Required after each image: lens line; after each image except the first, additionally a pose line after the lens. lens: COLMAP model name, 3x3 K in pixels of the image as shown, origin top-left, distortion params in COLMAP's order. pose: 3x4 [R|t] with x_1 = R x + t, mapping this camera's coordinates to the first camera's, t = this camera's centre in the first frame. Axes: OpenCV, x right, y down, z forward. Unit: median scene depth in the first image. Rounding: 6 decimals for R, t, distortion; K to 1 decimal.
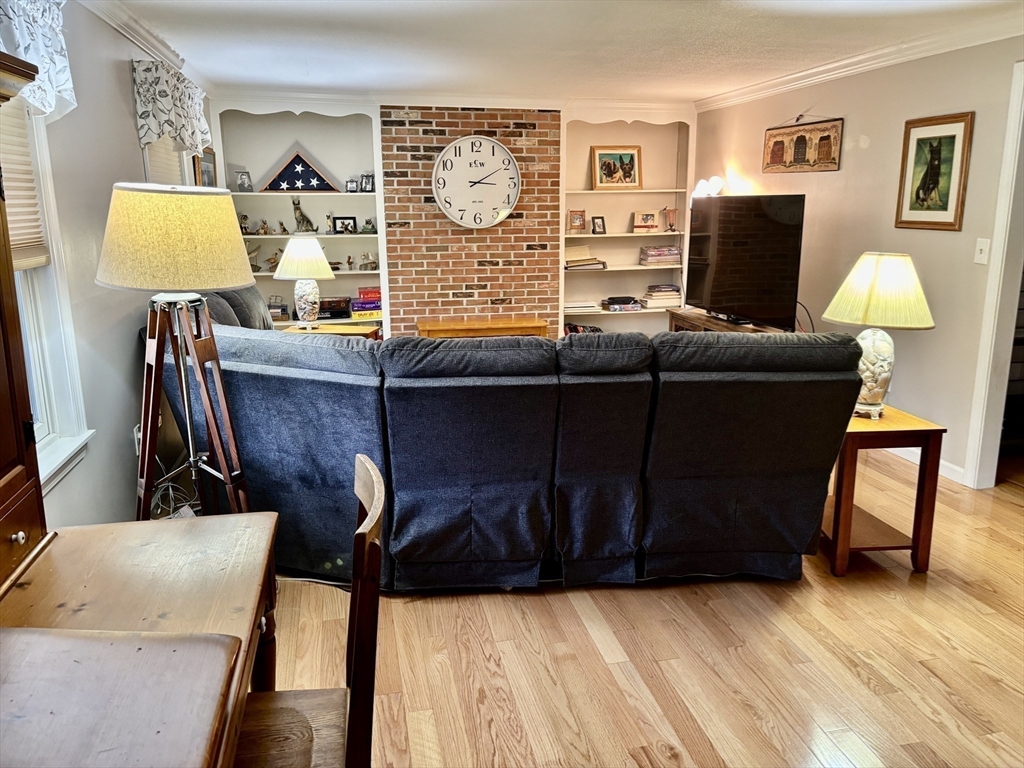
lens RADIAL K [[790.0, 0, 512.3], [0, 790.0, 385.7], [0, 0, 1]] dist [0.011642, -0.004937]
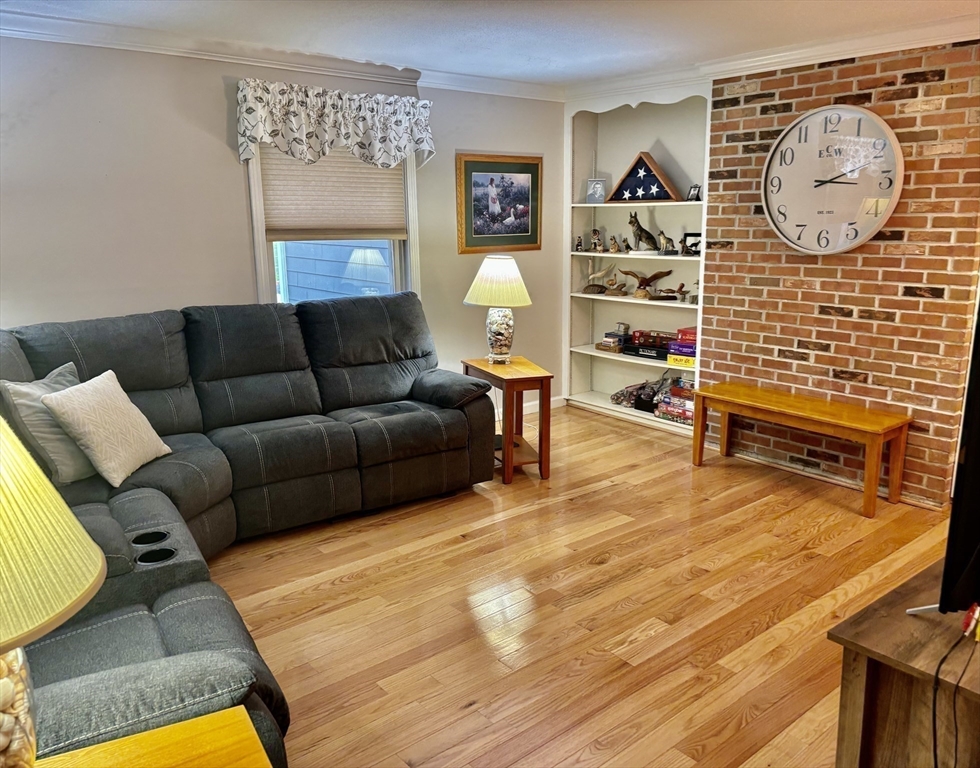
lens RADIAL K [[760.4, 0, 492.0], [0, 760.4, 380.1], [0, 0, 1]] dist [0.015253, -0.010749]
pose [[0.475765, 0.184489, -0.860007, 0.371277], [-0.196058, 0.975399, 0.100782, -0.111932], [0.857443, 0.120663, 0.500231, 0.486539]]
